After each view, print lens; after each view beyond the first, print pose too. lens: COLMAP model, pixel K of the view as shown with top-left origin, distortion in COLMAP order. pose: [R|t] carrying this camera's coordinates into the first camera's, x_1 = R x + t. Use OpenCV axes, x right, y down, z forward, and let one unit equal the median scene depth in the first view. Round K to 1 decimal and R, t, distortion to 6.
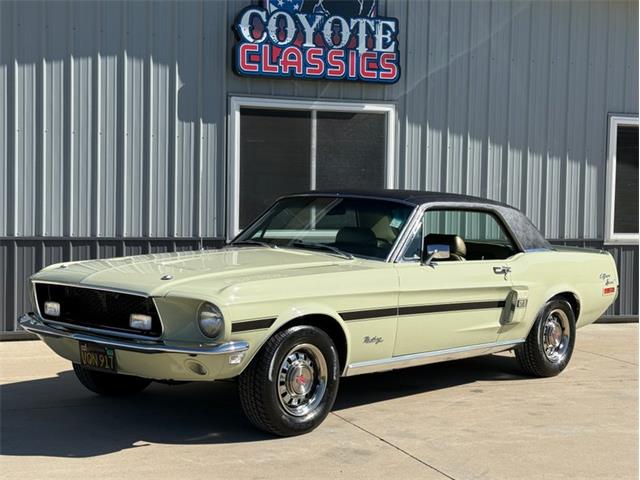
lens RADIAL K [[1019.7, 0, 318.9], [0, 1019.7, 254.1], [0, 0, 1]] dist [0.151243, 0.000000]
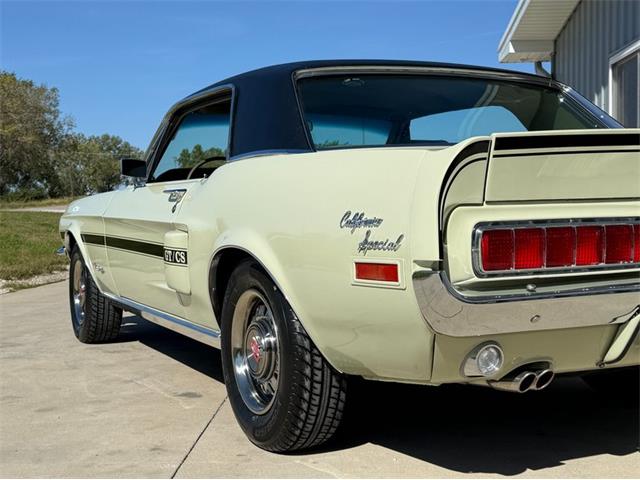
lens RADIAL K [[835.8, 0, 310.0], [0, 835.8, 247.0], [0, 0, 1]] dist [0.160343, 0.000000]
pose [[-0.379402, 0.028009, -0.924808, 0.436800], [-0.032275, 0.998533, 0.043483, 0.015583], [0.924669, 0.046346, -0.377942, 0.916690]]
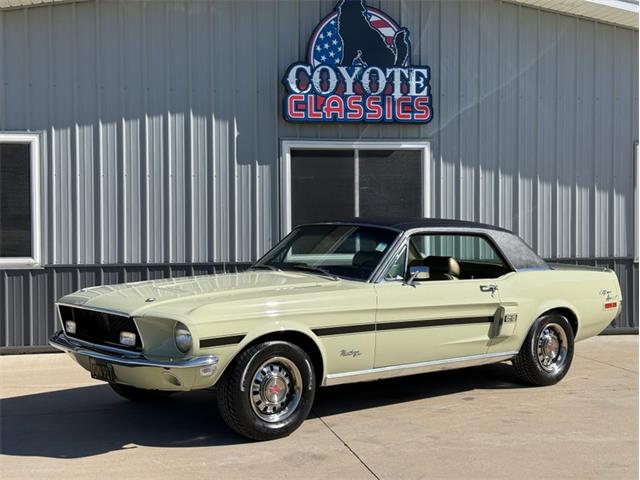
lens RADIAL K [[861.4, 0, 321.6], [0, 861.4, 253.1], [0, 0, 1]] dist [0.156964, 0.000000]
pose [[0.988757, -0.017840, -0.148464, 0.101652], [0.014477, 0.999614, -0.023703, -0.001920], [0.148829, 0.021287, 0.988634, 0.038917]]
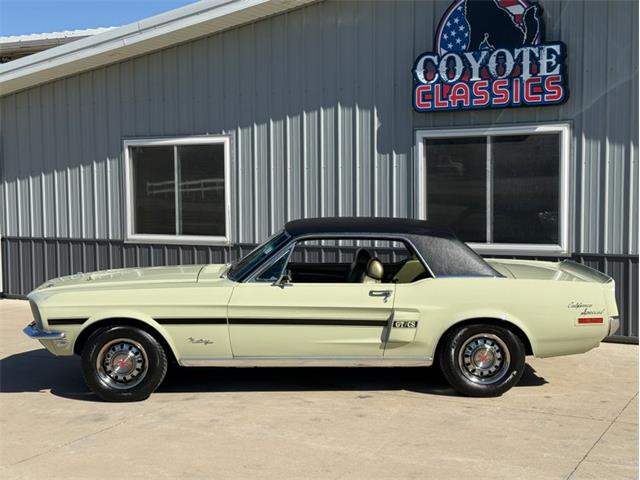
lens RADIAL K [[931.5, 0, 334.8], [0, 931.5, 246.0], [0, 0, 1]] dist [0.182683, 0.000000]
pose [[0.674325, 0.031469, -0.737764, 0.658321], [-0.018164, 0.999496, 0.026032, -0.045706], [0.738211, -0.004153, 0.674557, 0.193550]]
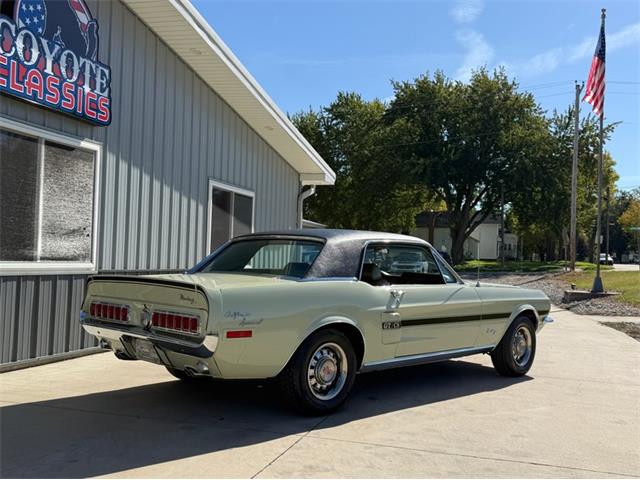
lens RADIAL K [[657.7, 0, 335.1], [0, 657.7, 231.1], [0, 0, 1]] dist [0.054729, 0.000000]
pose [[0.584847, 0.042447, 0.810032, -0.359442], [0.017868, 0.997713, -0.065182, -0.007652], [-0.810947, 0.052595, 0.582752, 0.424868]]
